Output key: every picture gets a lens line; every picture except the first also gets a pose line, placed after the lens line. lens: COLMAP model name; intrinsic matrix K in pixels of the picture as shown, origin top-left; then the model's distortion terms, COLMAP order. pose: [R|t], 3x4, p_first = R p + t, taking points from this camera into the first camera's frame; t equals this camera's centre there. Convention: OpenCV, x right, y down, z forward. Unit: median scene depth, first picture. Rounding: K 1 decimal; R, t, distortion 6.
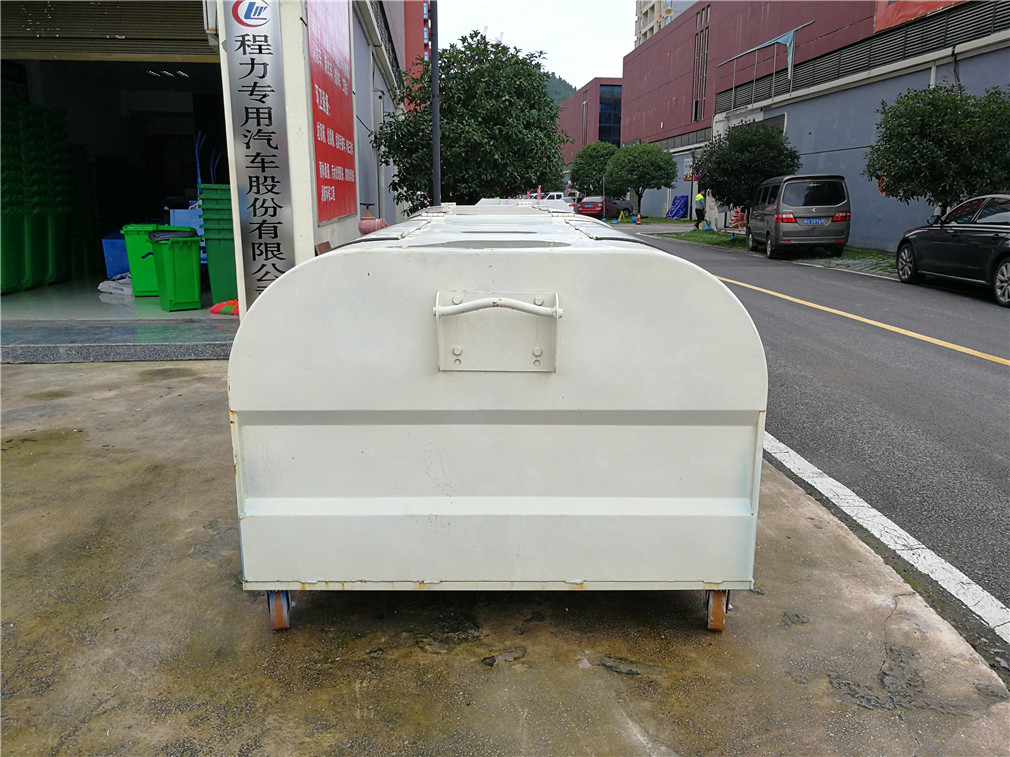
lens RADIAL K [[818.2, 0, 501.7], [0, 818.2, 386.2], [0, 0, 1]] dist [0.017631, -0.016368]
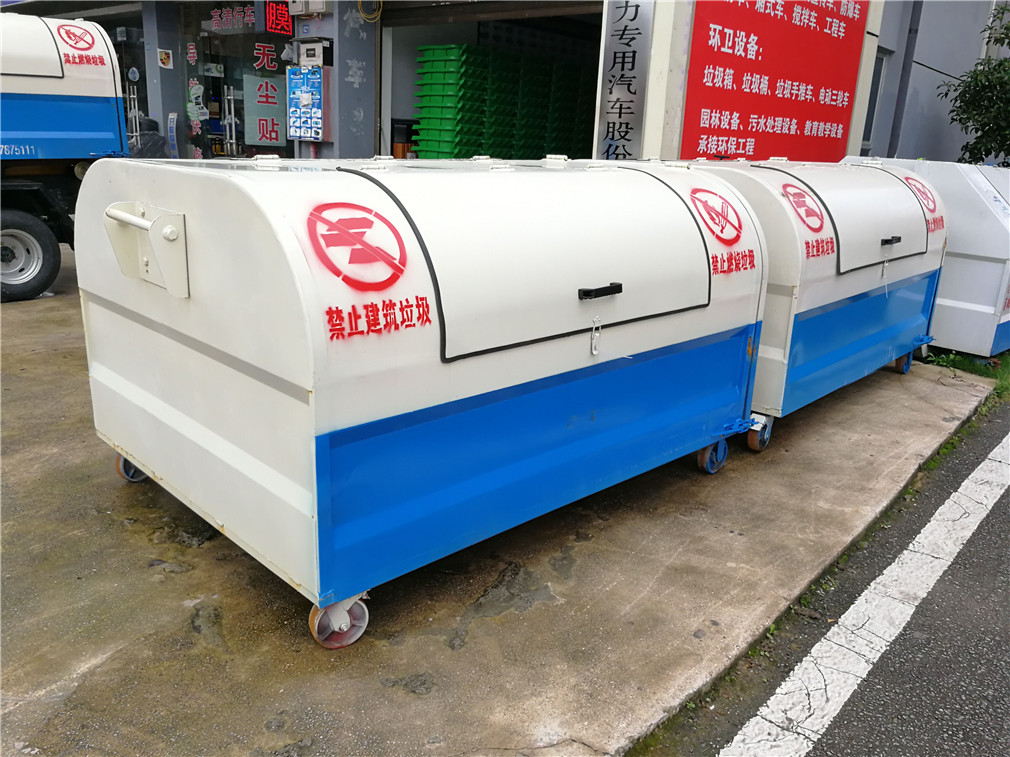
lens RADIAL K [[818.2, 0, 501.7], [0, 818.2, 386.2], [0, 0, 1]] dist [0.017631, -0.016368]
pose [[0.690598, 0.238485, -0.682788, 0.374295], [-0.208095, 0.969669, 0.128212, -0.044550], [0.692655, 0.053542, 0.719279, 0.208078]]
